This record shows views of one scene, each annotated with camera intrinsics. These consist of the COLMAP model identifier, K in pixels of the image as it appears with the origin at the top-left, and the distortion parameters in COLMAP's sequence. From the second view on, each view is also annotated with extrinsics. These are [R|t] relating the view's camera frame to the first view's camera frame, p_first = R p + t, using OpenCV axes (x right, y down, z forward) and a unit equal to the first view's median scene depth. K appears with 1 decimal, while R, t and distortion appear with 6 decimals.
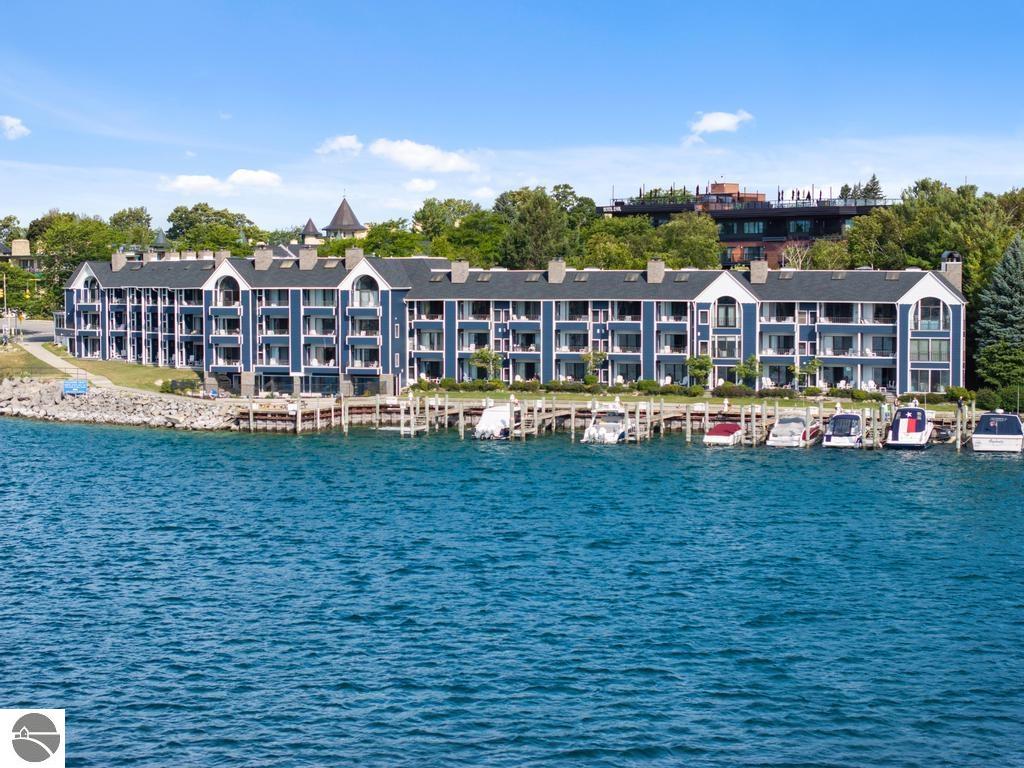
lens RADIAL K [[2089.7, 0, 512.0], [0, 2089.7, 384.0], [0, 0, 1]] dist [-0.154504, 0.026375]
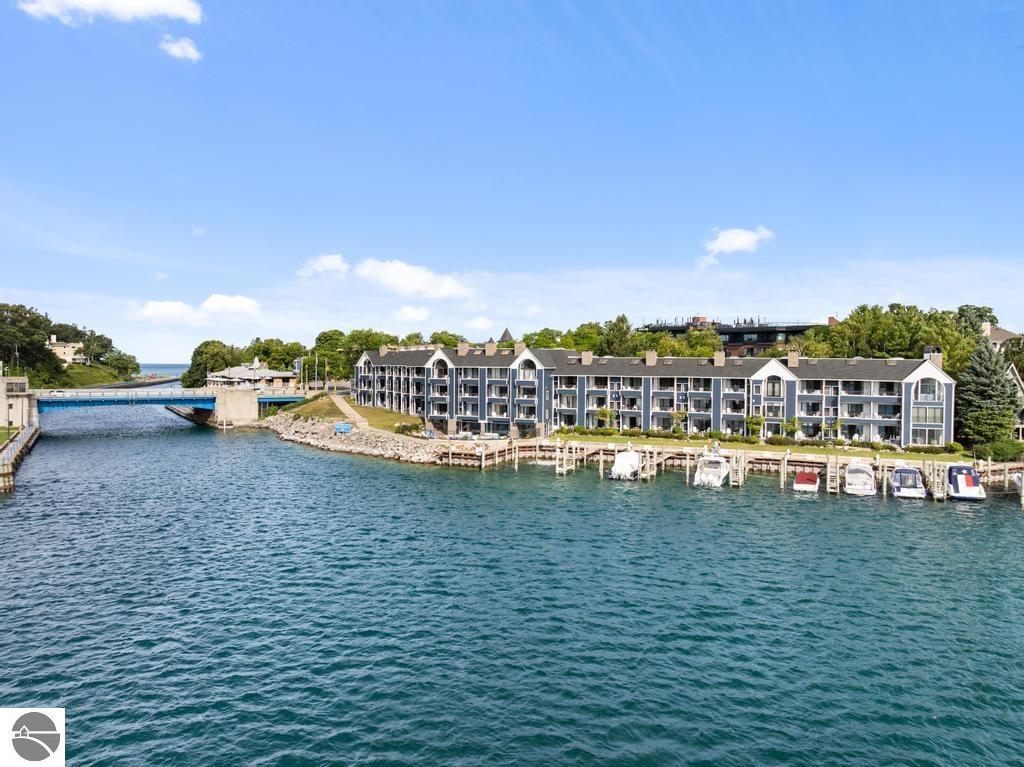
lens RADIAL K [[728.3, 0, 512.0], [0, 728.3, 383.5], [0, 0, 1]] dist [-0.030103, -0.001934]
pose [[0.997718, 0.011578, -0.066517, -0.045663], [-0.013280, 0.999594, -0.025212, -0.020323], [0.066198, 0.026038, 0.997467, 0.459981]]
